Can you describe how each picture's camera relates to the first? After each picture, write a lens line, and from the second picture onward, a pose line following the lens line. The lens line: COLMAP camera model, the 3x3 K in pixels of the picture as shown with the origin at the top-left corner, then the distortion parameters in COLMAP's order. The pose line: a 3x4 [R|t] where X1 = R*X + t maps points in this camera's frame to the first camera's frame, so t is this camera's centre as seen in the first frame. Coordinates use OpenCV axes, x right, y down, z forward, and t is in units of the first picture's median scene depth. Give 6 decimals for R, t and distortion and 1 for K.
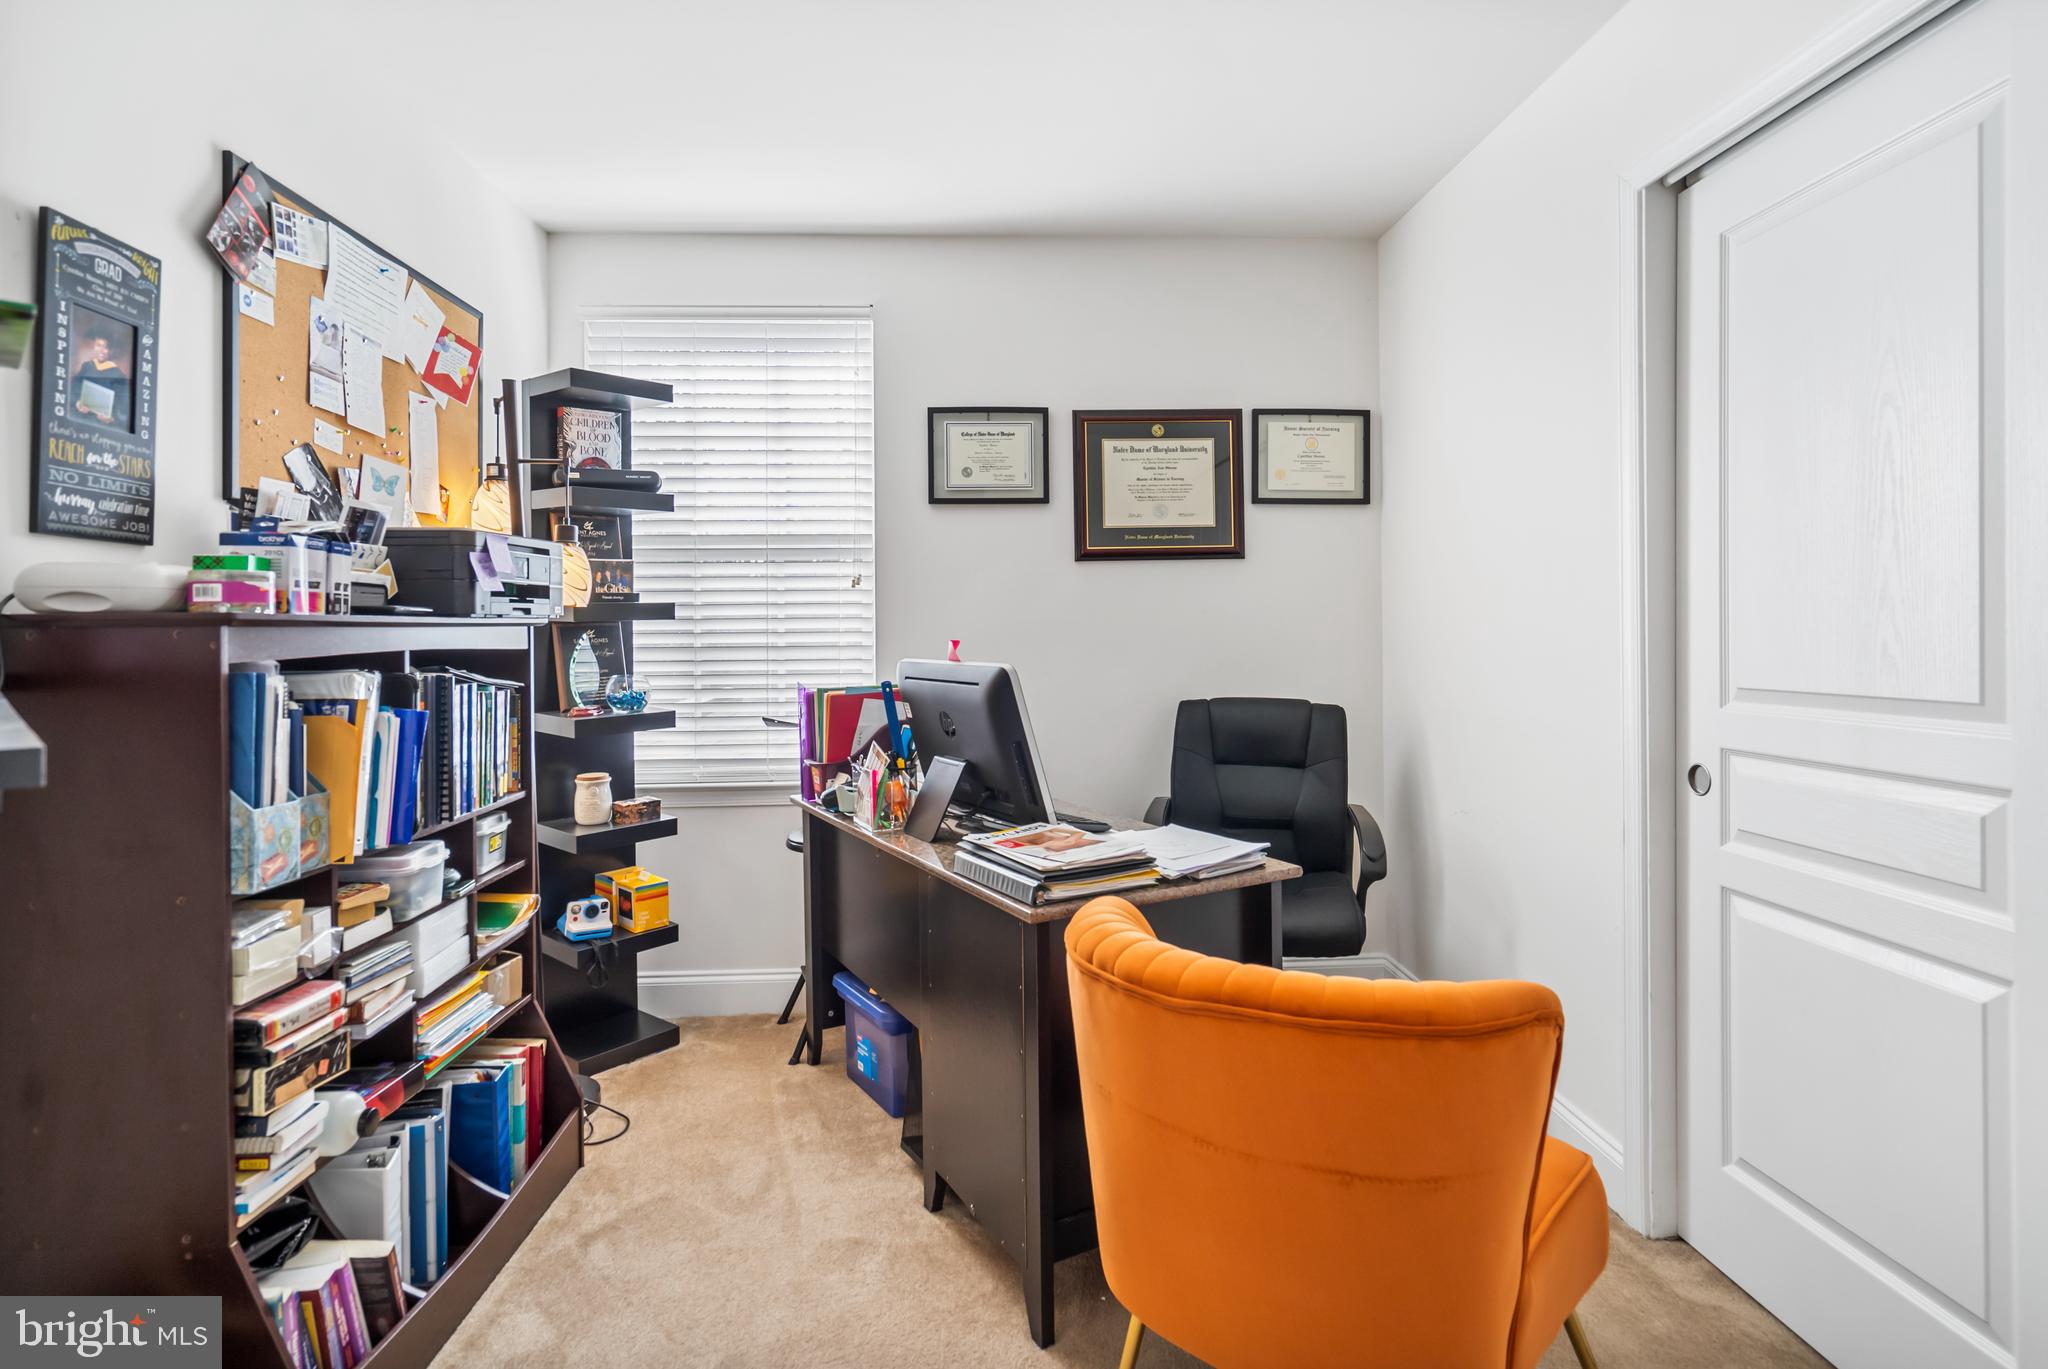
lens RADIAL K [[1058.5, 0, 998.2], [0, 1058.5, 625.5], [0, 0, 1]] dist [-0.002114, 0.002196]
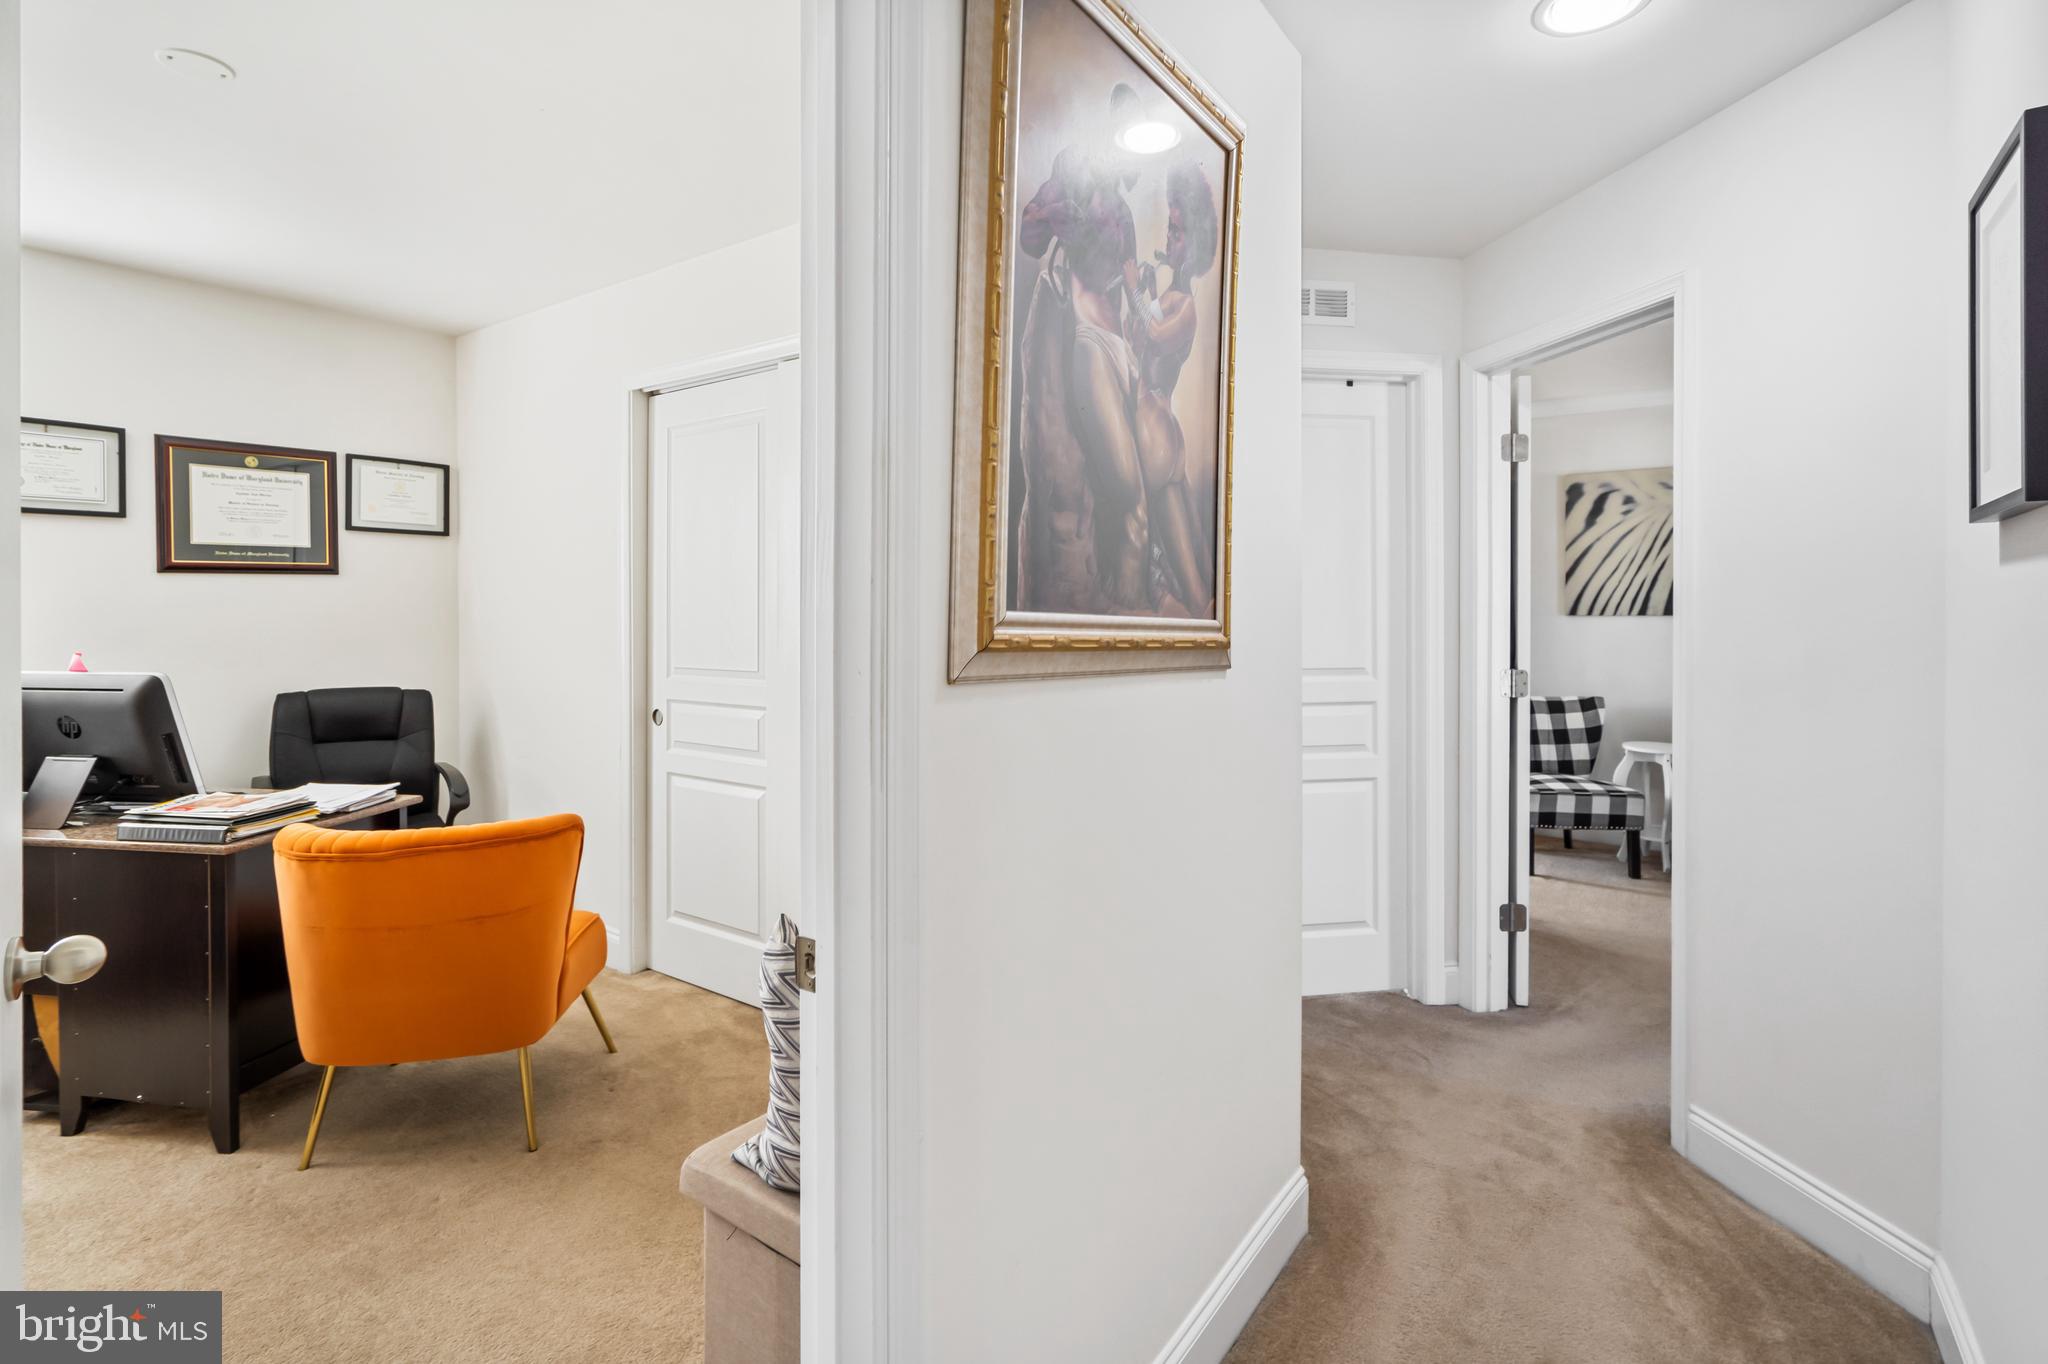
lens RADIAL K [[940.4, 0, 1009.3], [0, 940.4, 616.5], [0, 0, 1]] dist [-0.003676, 0.002231]
pose [[0.617908, -0.001136, 0.786249, -0.151044], [-0.004788, 0.999975, 0.005208, -0.025516], [-0.786236, -0.006983, 0.617887, -0.299457]]
